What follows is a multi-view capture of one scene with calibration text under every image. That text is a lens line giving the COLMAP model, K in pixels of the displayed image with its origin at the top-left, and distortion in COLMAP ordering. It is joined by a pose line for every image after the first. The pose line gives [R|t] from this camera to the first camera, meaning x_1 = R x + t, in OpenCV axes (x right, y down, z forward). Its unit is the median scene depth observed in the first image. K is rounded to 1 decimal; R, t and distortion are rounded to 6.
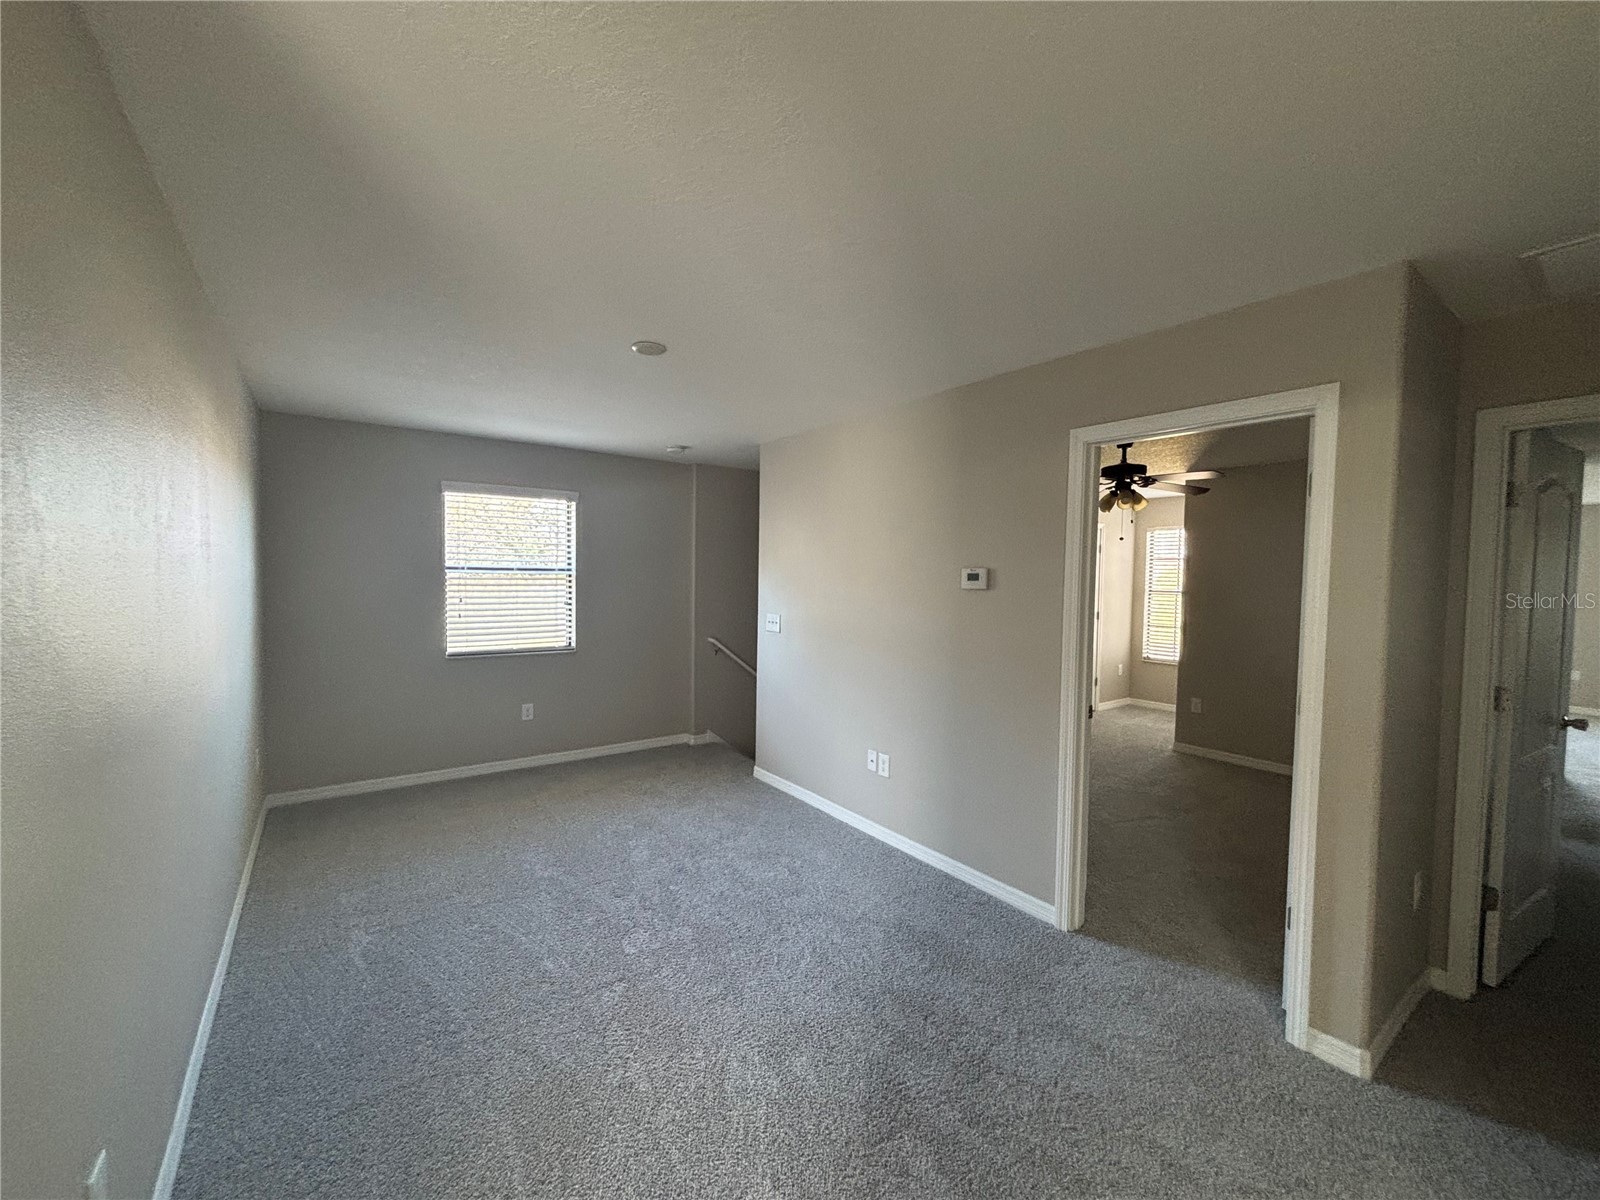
lens RADIAL K [[644.8, 0, 800.0], [0, 644.8, 600.0], [0, 0, 1]] dist [0.000537, -0.000310]
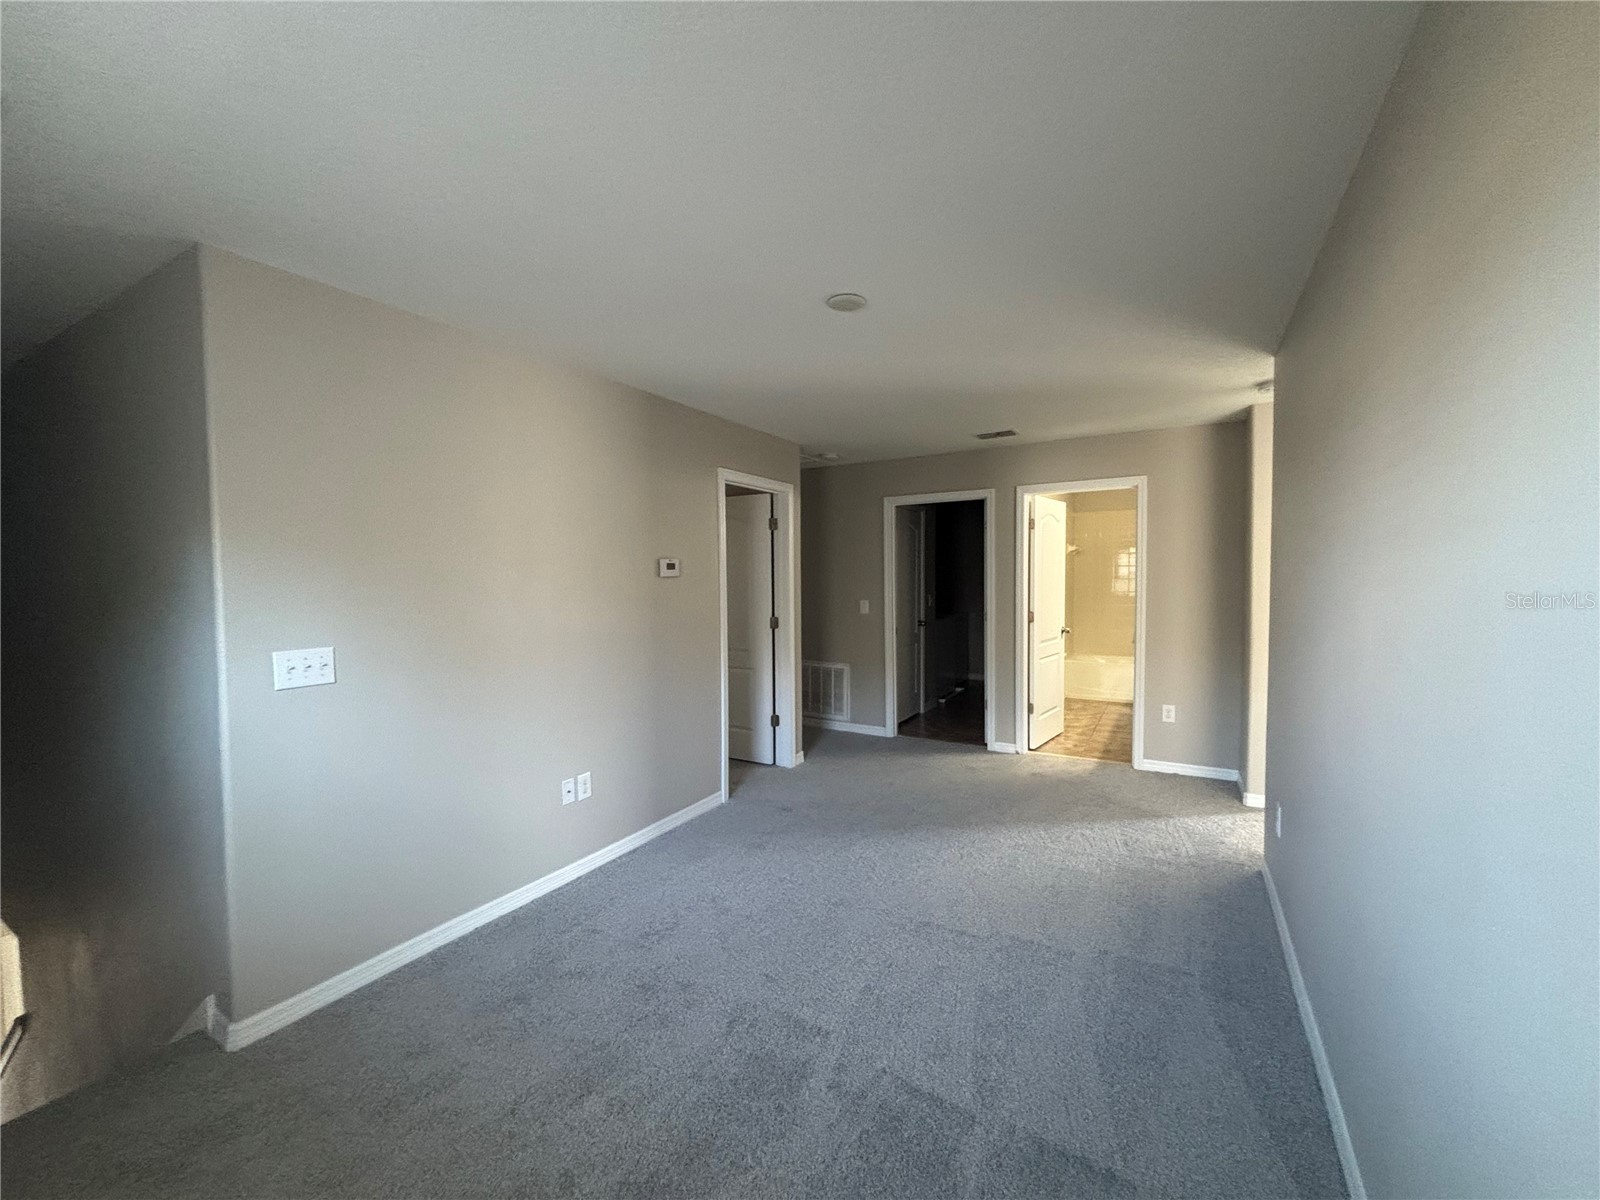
lens RADIAL K [[644.8, 0, 800.0], [0, 644.8, 600.0], [0, 0, 1]] dist [0.000537, -0.000310]
pose [[-0.405399, -0.048770, 0.912838, -0.881072], [0.042268, 0.996508, 0.072011, -0.048070], [-0.913162, 0.067777, -0.401922, 1.232499]]
